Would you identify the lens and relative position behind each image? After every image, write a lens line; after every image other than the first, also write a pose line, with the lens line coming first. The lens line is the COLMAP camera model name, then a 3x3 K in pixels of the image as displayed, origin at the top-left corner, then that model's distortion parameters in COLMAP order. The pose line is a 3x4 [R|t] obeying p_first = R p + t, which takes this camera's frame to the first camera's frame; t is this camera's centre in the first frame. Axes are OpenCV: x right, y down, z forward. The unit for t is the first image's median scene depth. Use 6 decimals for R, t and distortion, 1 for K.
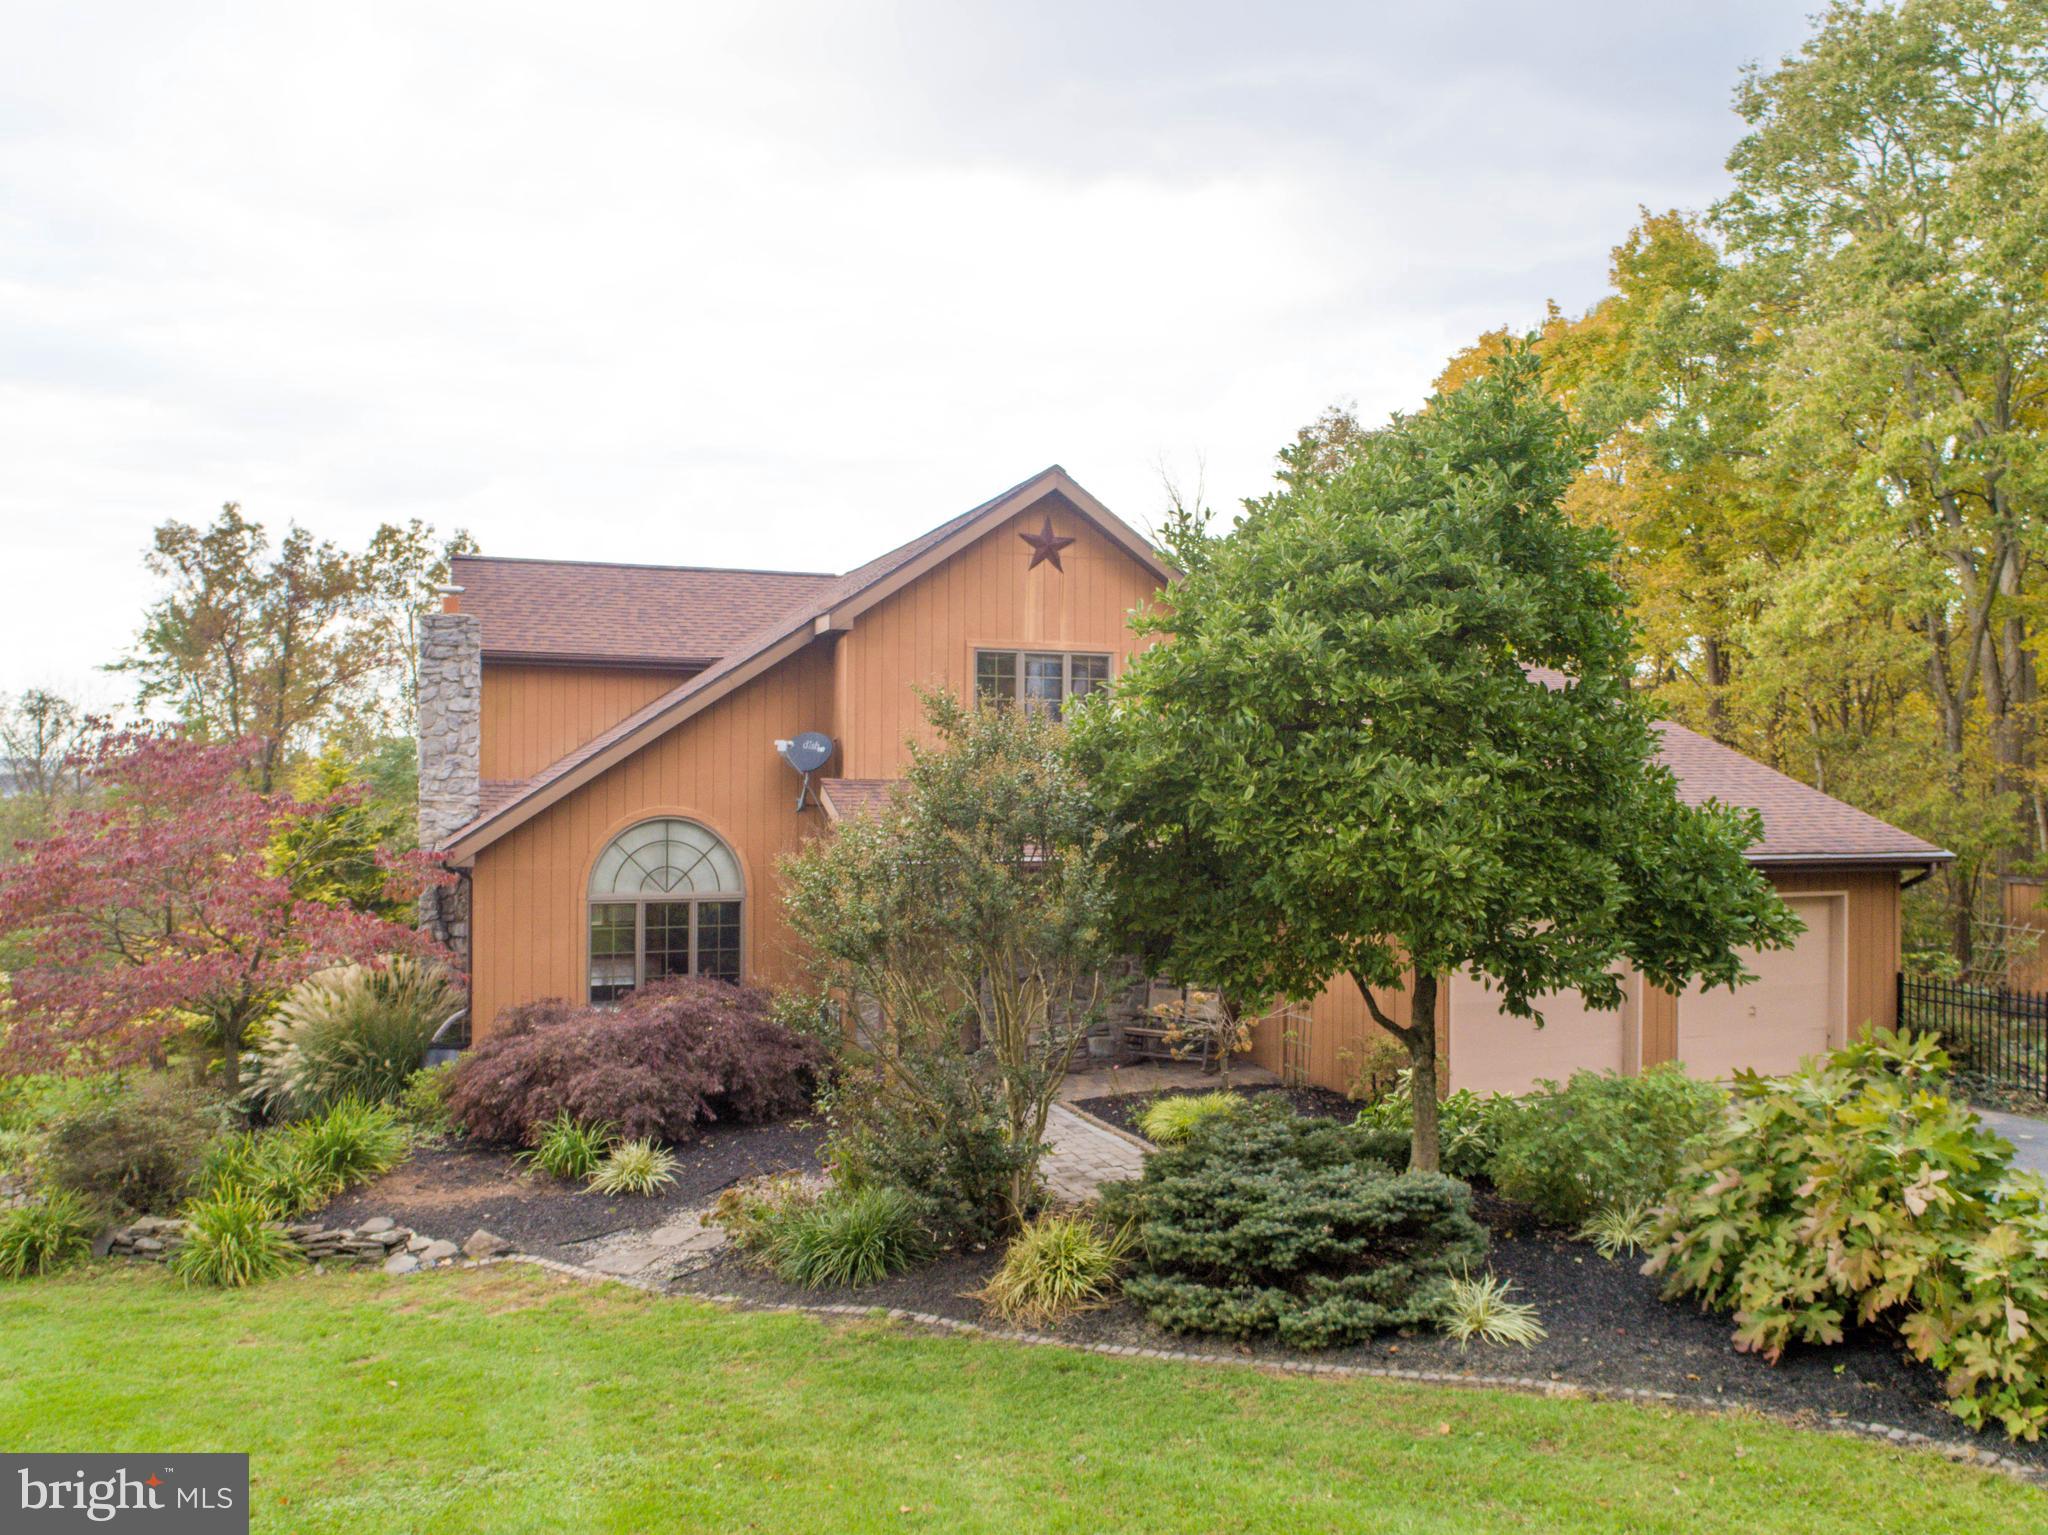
lens RADIAL K [[1580.0, 0, 1010.2], [0, 1580.0, 759.5], [0, 0, 1]] dist [-0.016143, 0.002037]
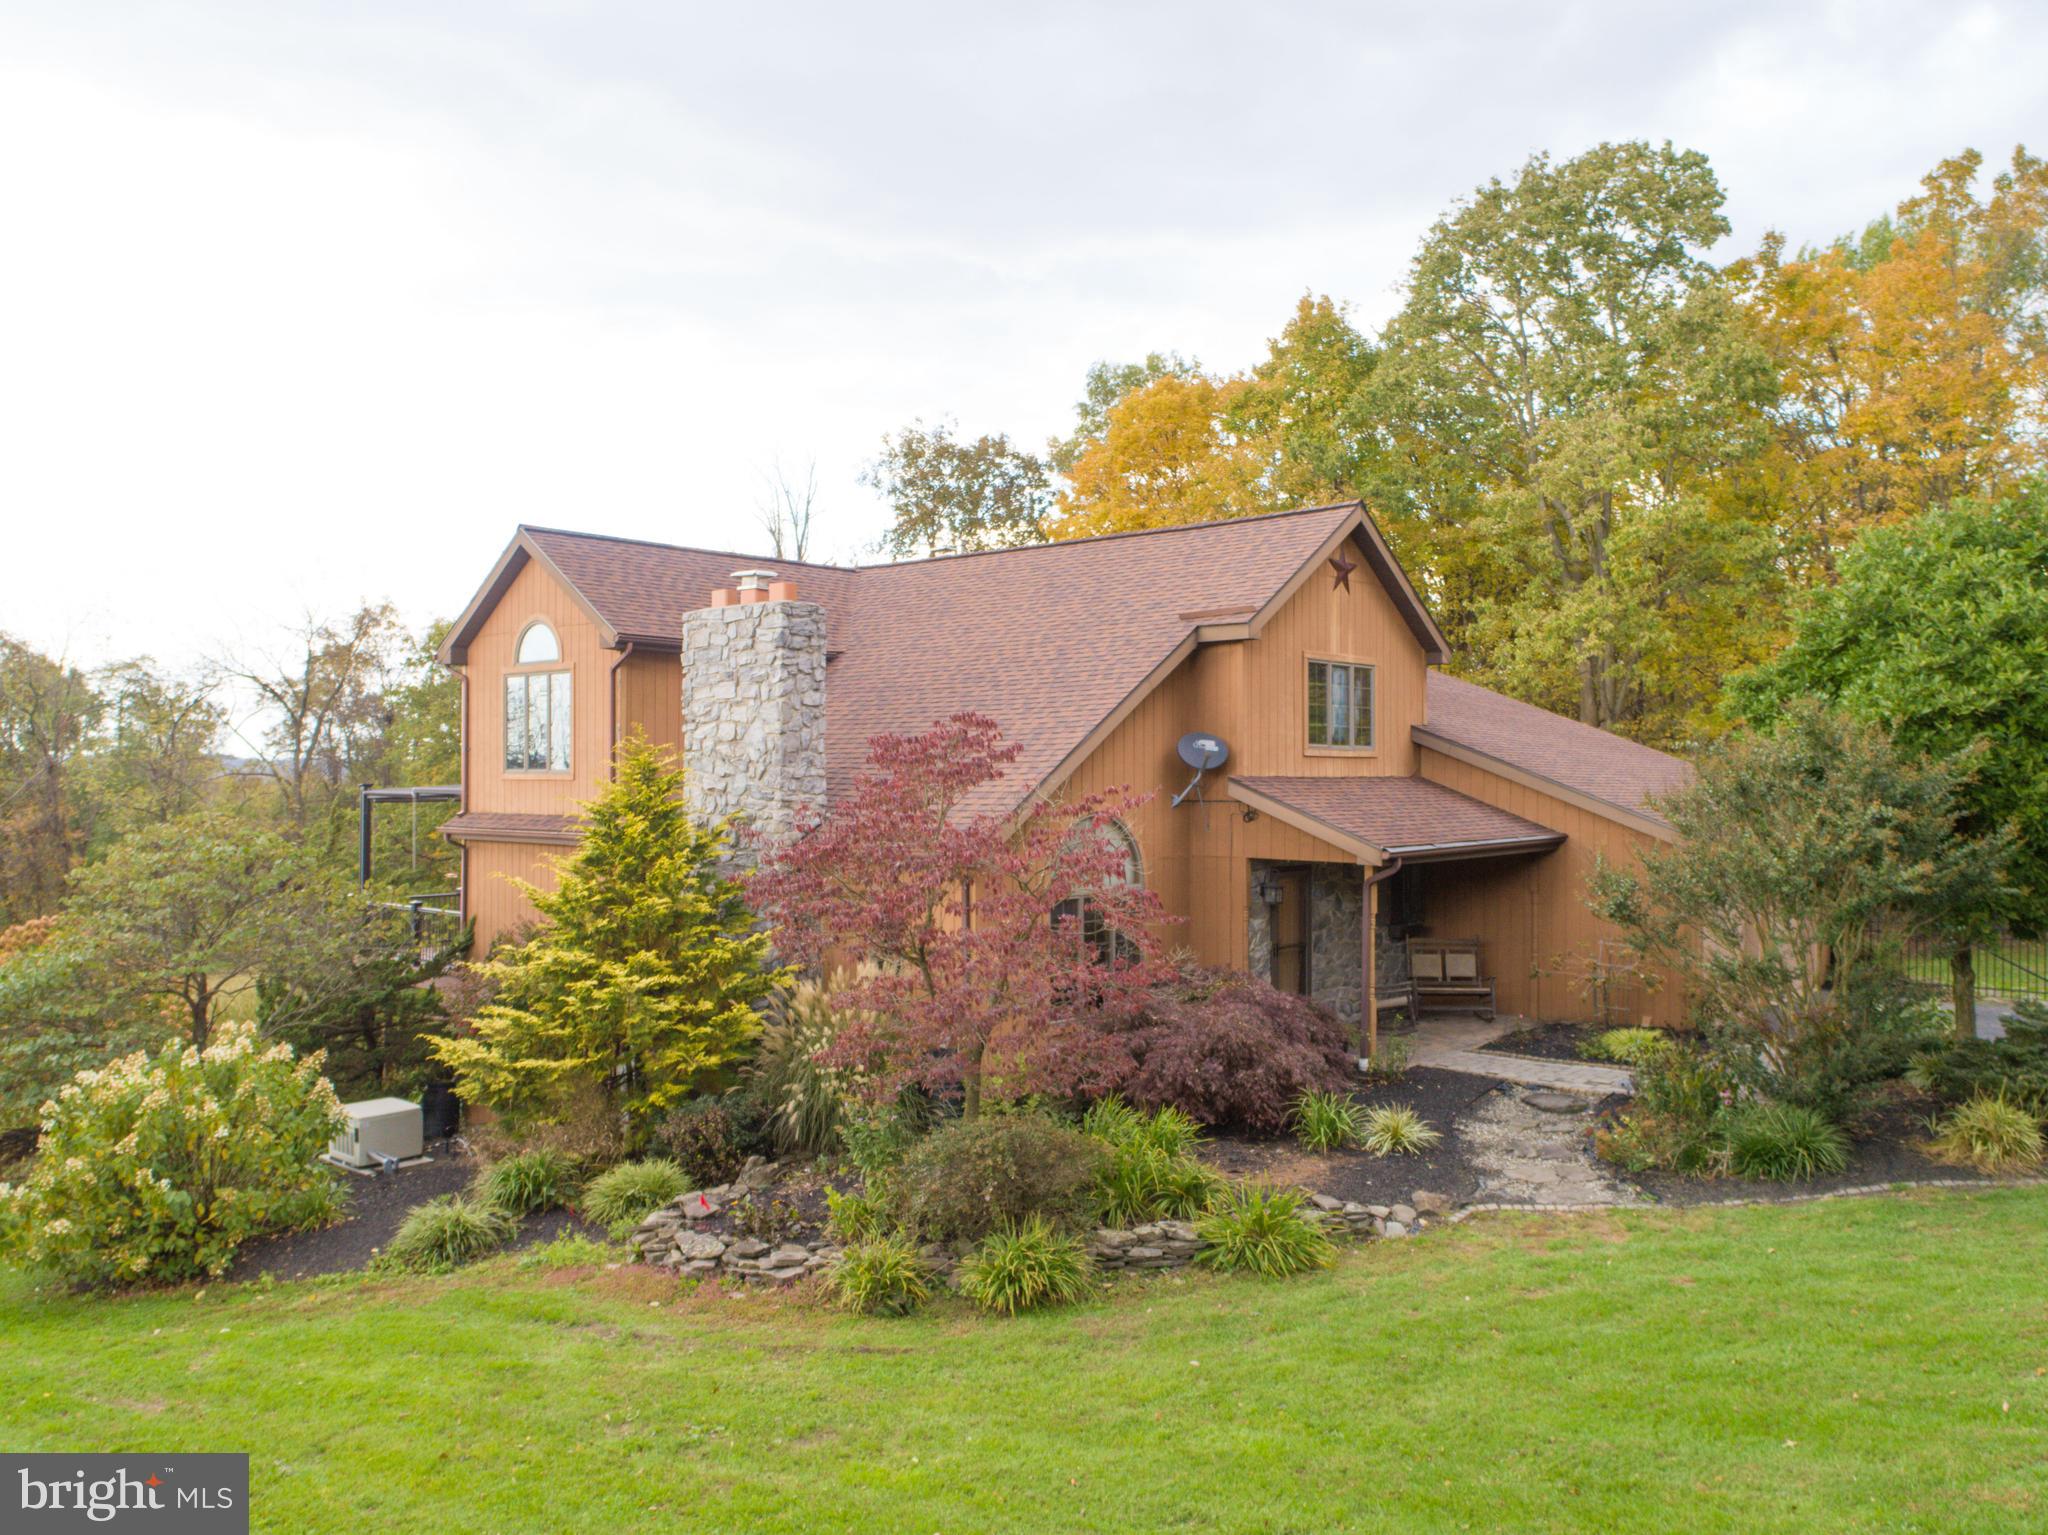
lens RADIAL K [[1580.0, 0, 1028.2], [0, 1580.0, 772.6], [0, 0, 1]] dist [-0.016143, 0.002037]
pose [[0.872912, -0.001966, 0.487874, -0.762091], [-0.003918, 0.999931, 0.011040, -0.001658], [-0.487862, -0.011548, 0.872844, 0.124061]]
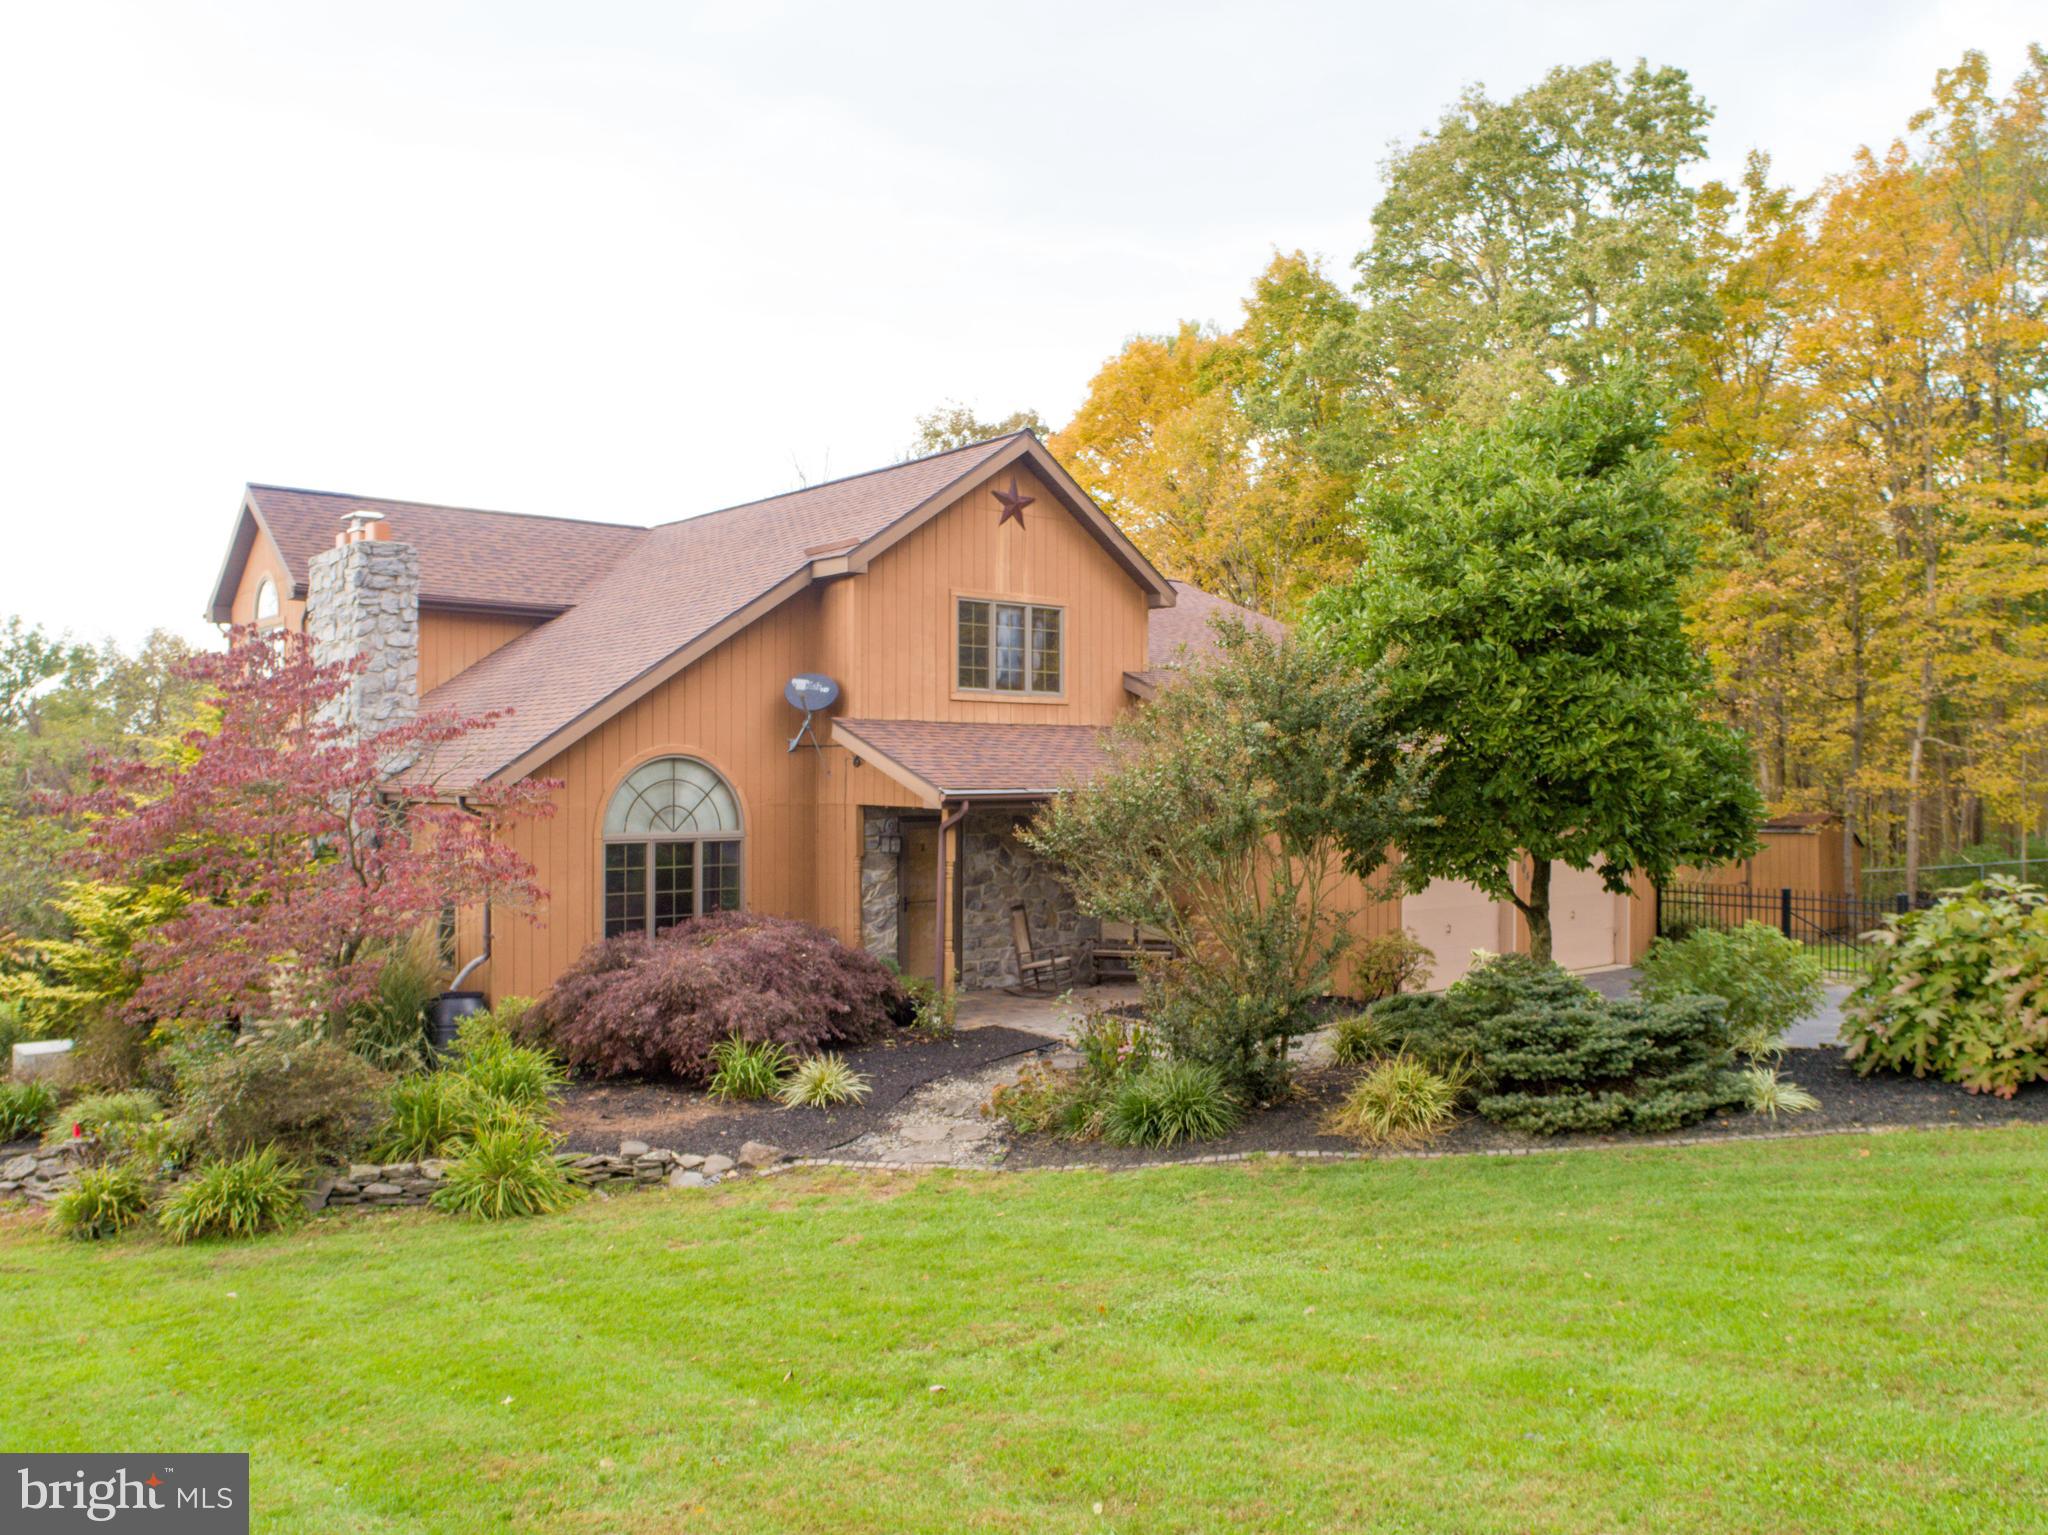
lens RADIAL K [[1580.0, 0, 1020.5], [0, 1580.0, 762.3], [0, 0, 1]] dist [-0.016143, 0.002037]
pose [[0.935303, 0.000695, 0.353847, -0.366393], [-0.002627, 0.999984, 0.004980, 0.035344], [-0.353838, -0.005587, 0.935290, -0.000897]]
